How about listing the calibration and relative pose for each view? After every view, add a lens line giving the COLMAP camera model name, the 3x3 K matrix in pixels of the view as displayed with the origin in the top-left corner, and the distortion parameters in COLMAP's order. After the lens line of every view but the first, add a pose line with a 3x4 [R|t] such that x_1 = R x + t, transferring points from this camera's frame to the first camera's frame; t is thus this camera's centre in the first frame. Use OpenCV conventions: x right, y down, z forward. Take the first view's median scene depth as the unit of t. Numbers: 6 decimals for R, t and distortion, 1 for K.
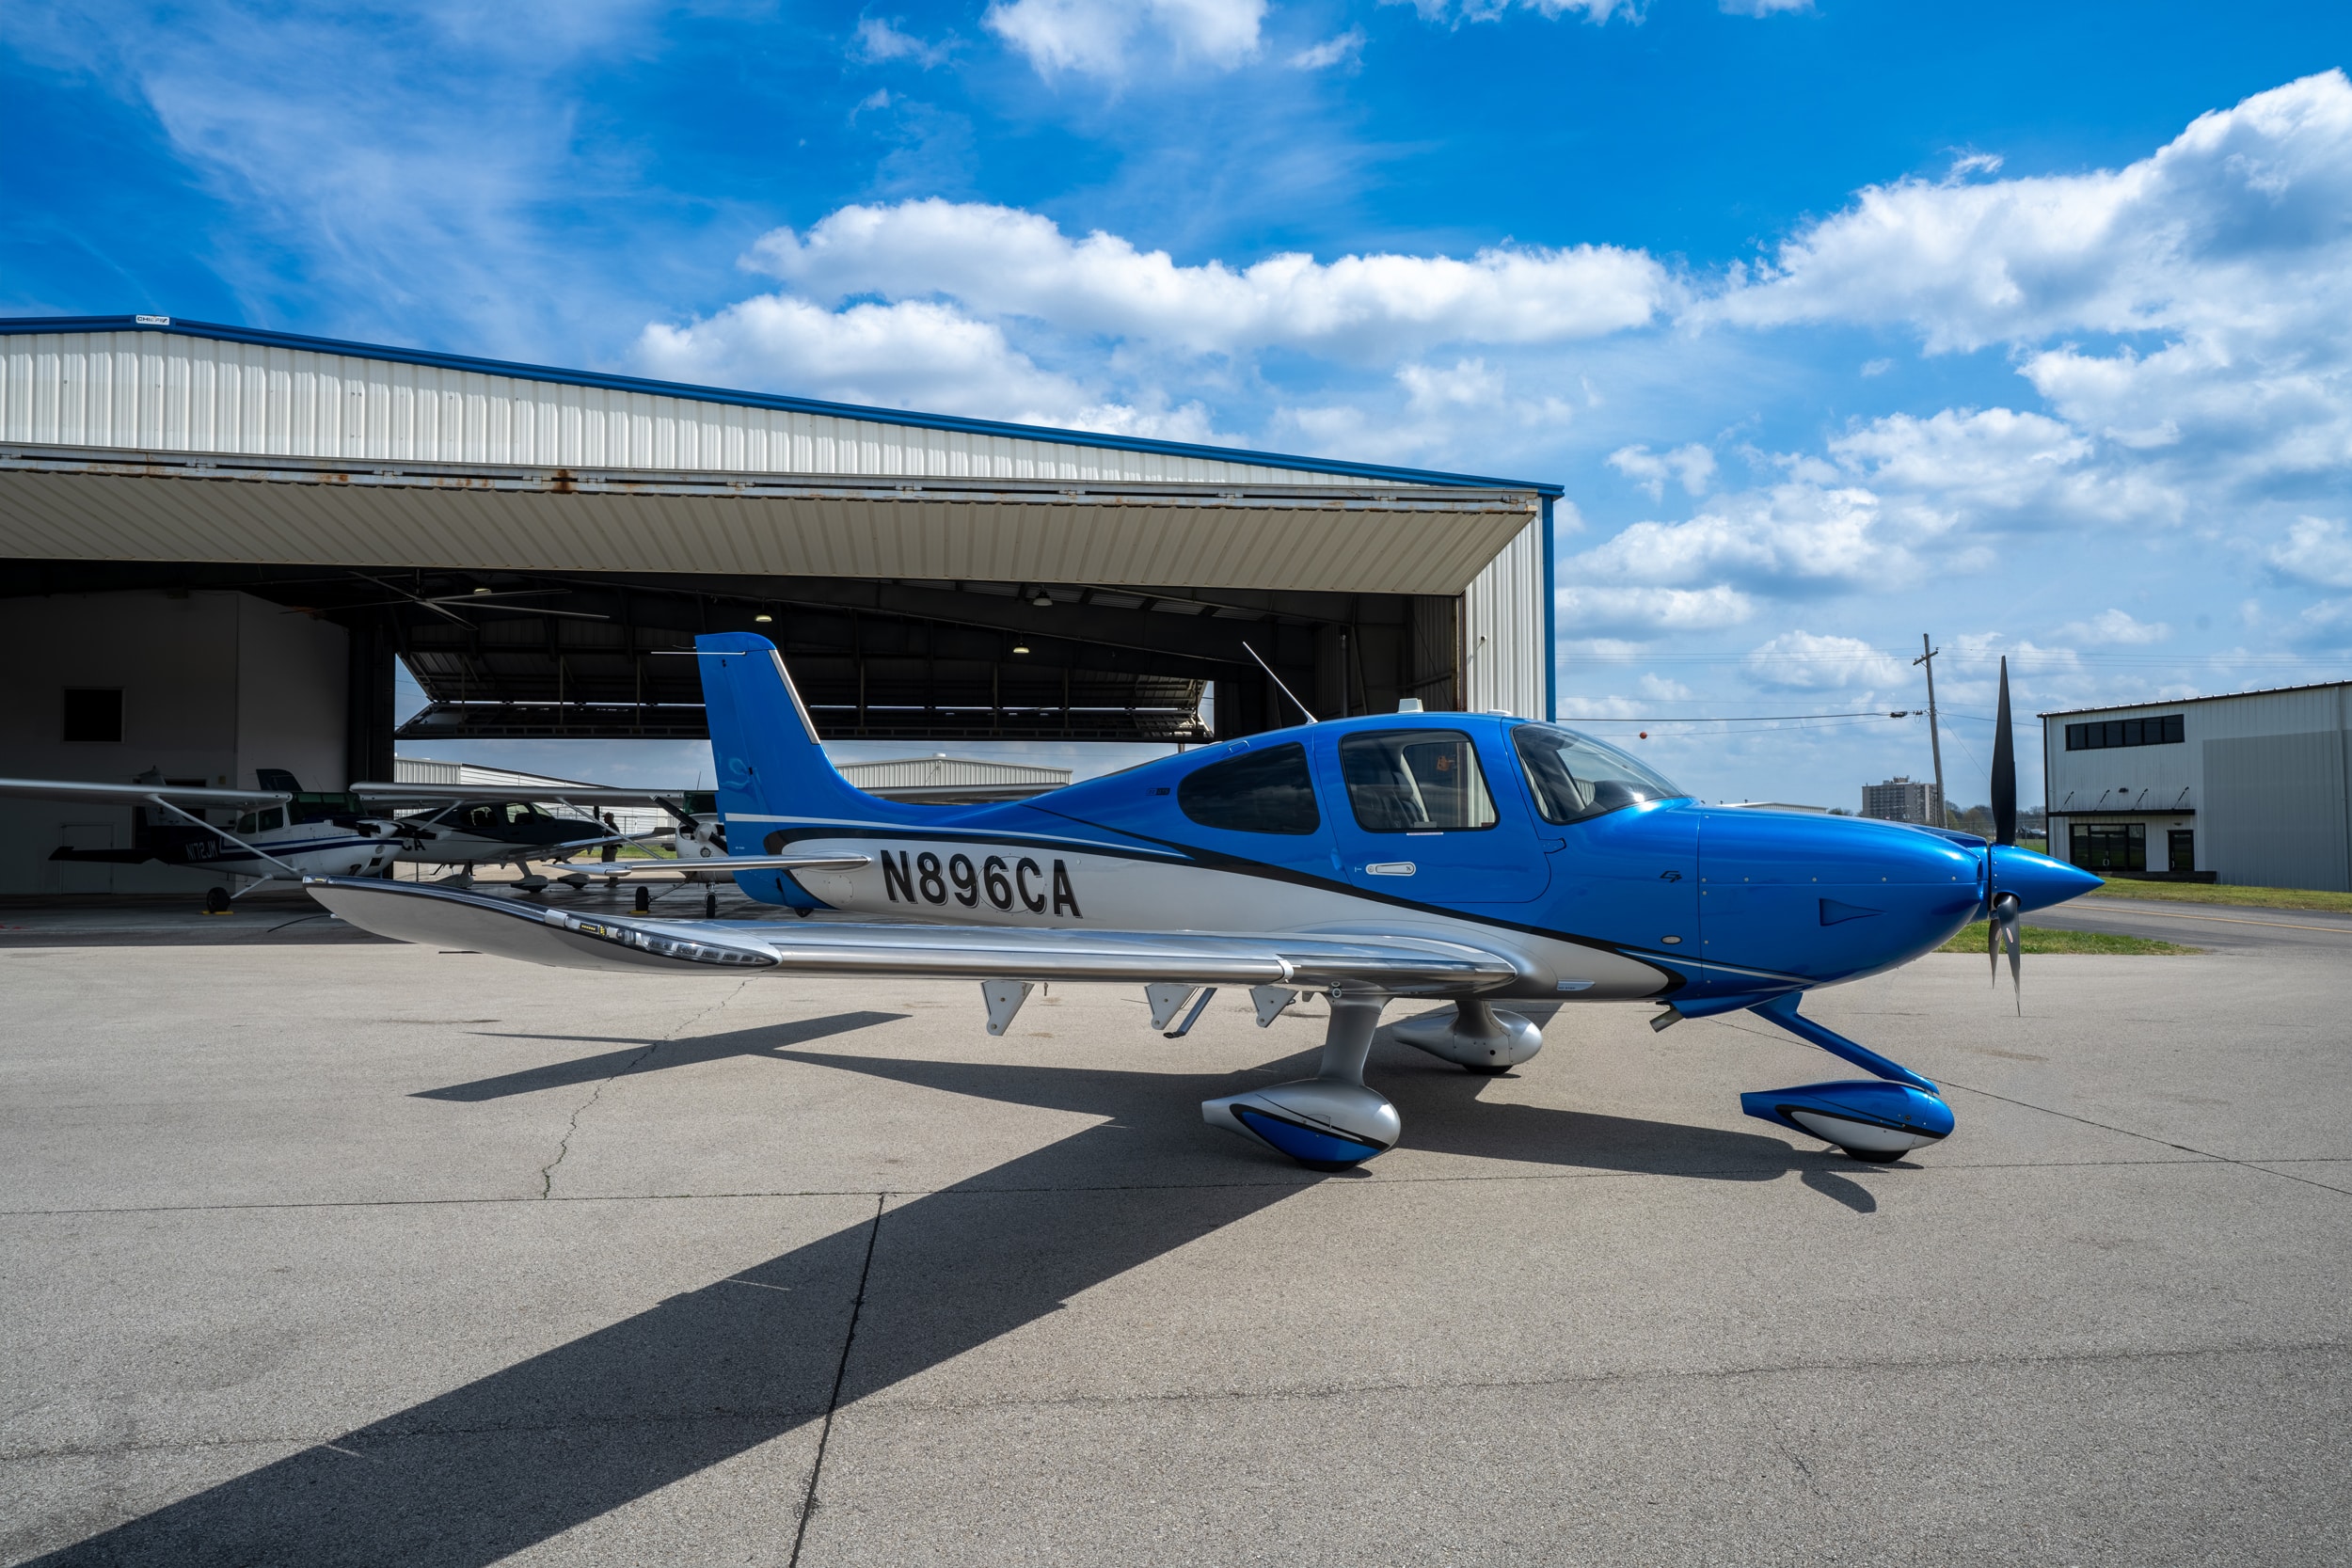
lens RADIAL K [[1486.1, 0, 1148.1], [0, 1486.1, 790.3], [0, 0, 1]] dist [-0.057231, 0.055598]
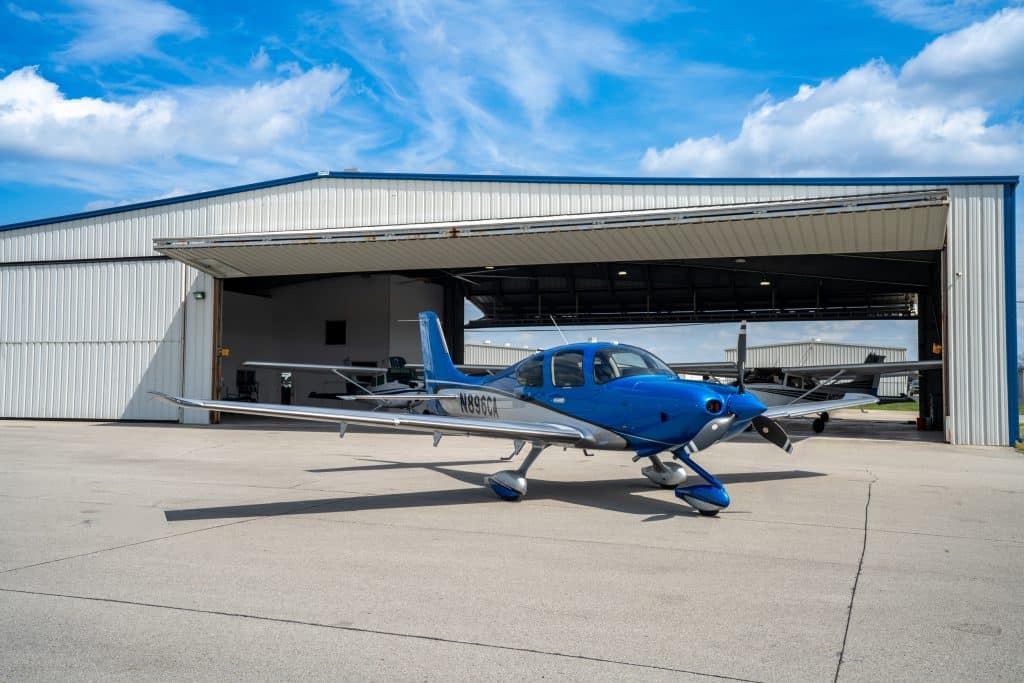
lens RADIAL K [[957.2, 0, 486.1], [0, 957.2, 339.8], [0, 0, 1]] dist [0.044528, 0.017586]
pose [[0.862560, -0.017887, -0.505638, 0.389337], [0.006462, 0.999683, -0.024341, -0.007152], [0.505913, 0.017728, 0.862402, -0.251253]]
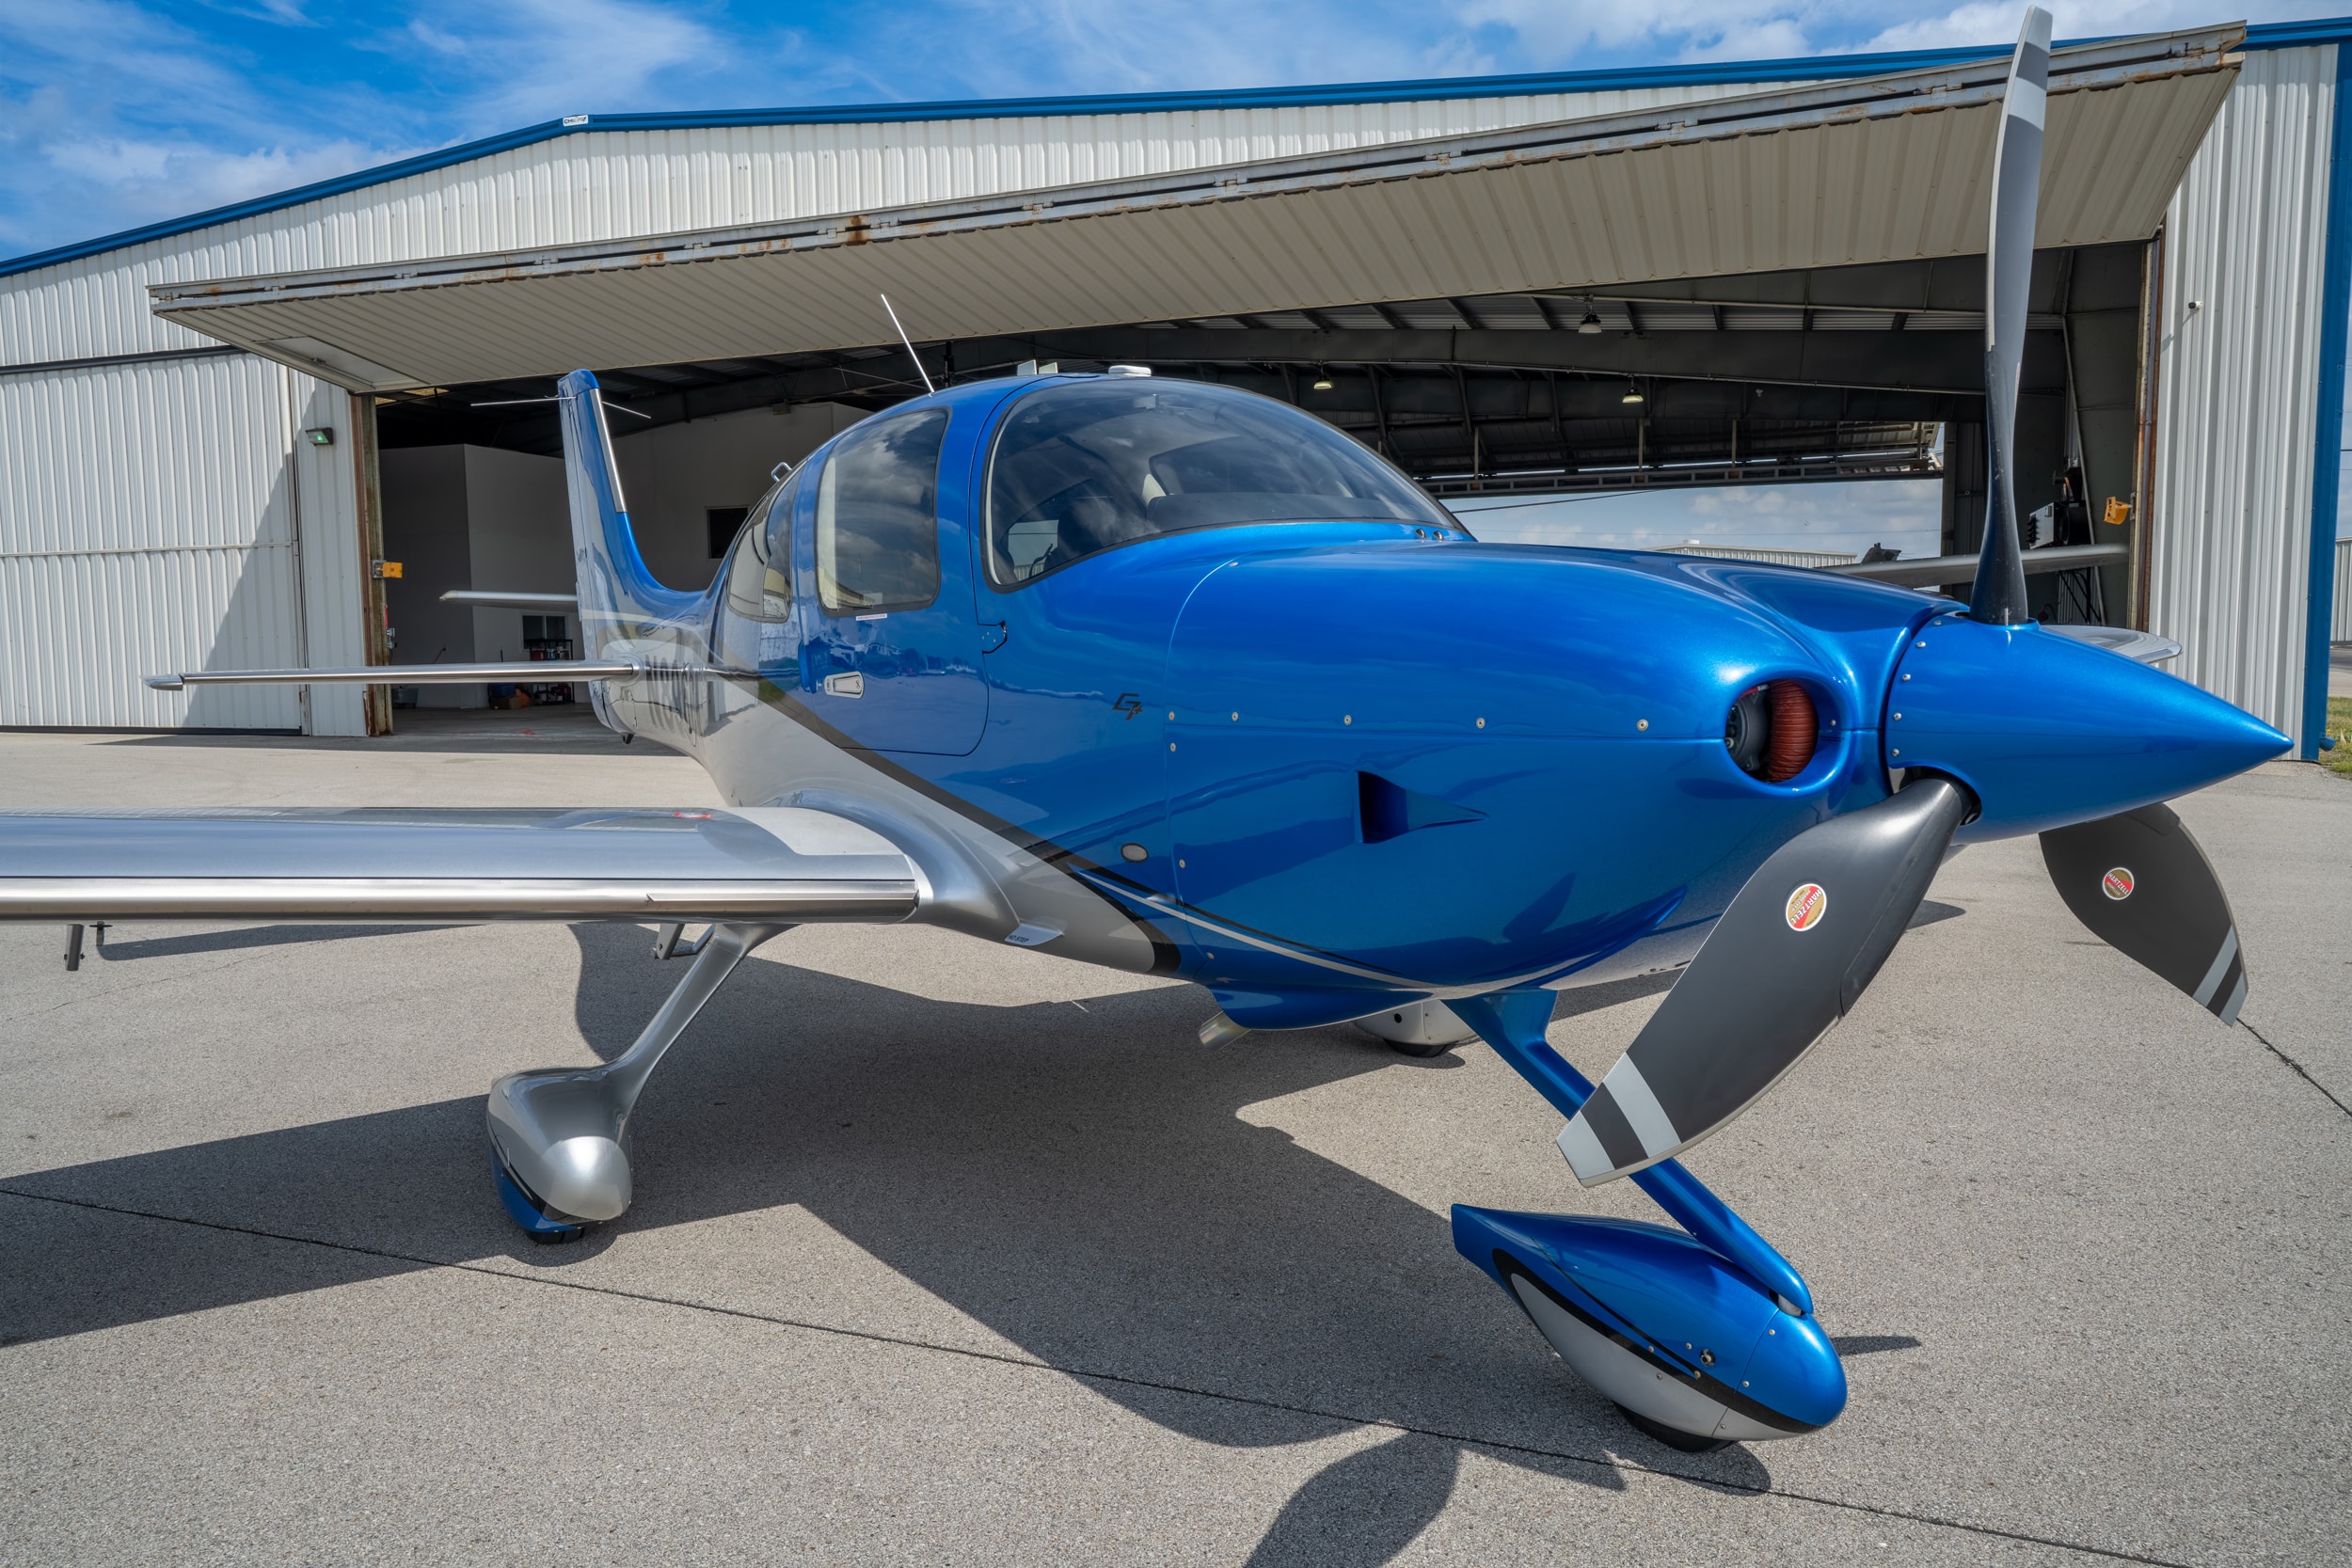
lens RADIAL K [[1613.9, 0, 1152.1], [0, 1613.9, 775.8], [0, 0, 1]] dist [-0.001897, 0.006909]
pose [[0.873962, 0.029764, -0.485083, 0.219886], [0.025984, 0.993833, 0.107796, 0.010445], [0.485300, -0.106814, 0.867799, 0.225512]]
